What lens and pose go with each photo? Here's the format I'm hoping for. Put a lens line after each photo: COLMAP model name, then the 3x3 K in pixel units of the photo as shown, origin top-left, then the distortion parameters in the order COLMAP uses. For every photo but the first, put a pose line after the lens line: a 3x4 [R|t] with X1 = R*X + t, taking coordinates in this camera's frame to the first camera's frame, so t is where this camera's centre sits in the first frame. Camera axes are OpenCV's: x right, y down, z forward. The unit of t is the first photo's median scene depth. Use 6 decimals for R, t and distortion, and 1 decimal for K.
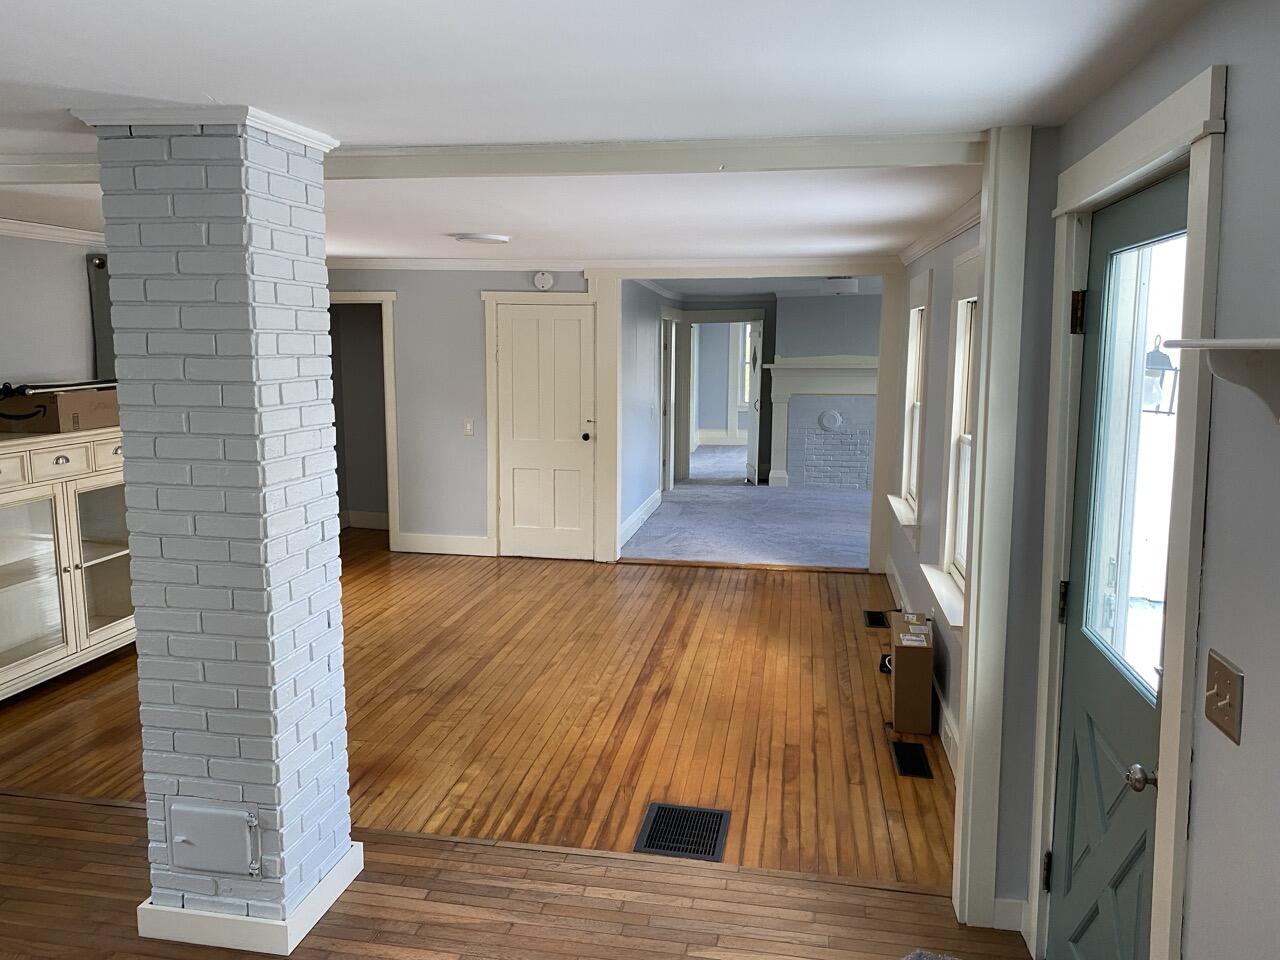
lens RADIAL K [[970.3, 0, 640.0], [0, 970.3, 480.0], [0, 0, 1]] dist [0.071336, -0.093754]
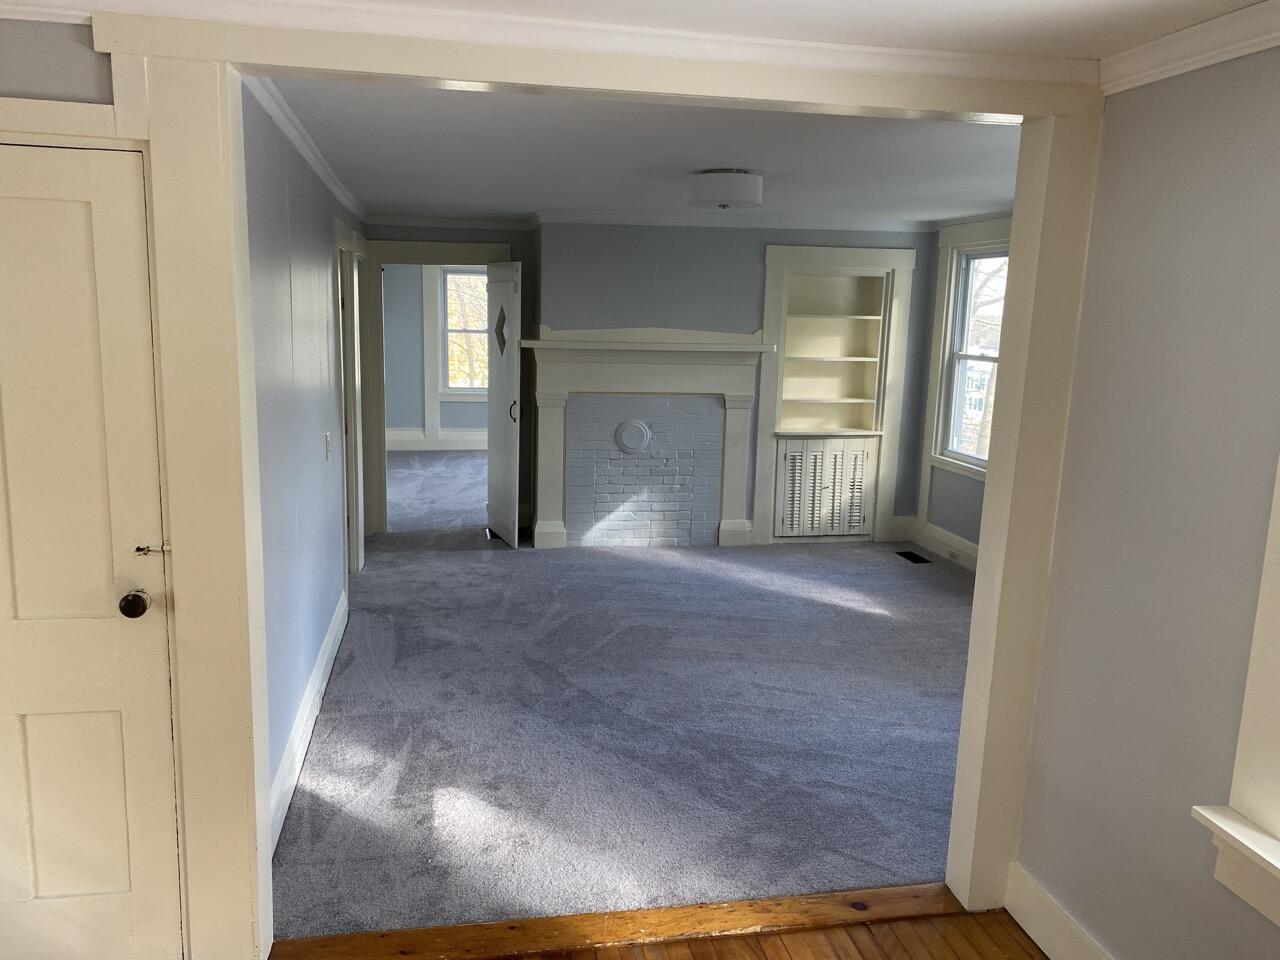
lens RADIAL K [[971.4, 0, 645.5], [0, 971.4, 475.4], [0, 0, 1]] dist [0.061071, -0.048125]
pose [[0.936487, -0.039616, 0.348456, -0.008237], [0.028294, 0.998895, 0.037525, -0.059082], [-0.349558, -0.025283, 0.936574, 0.435341]]
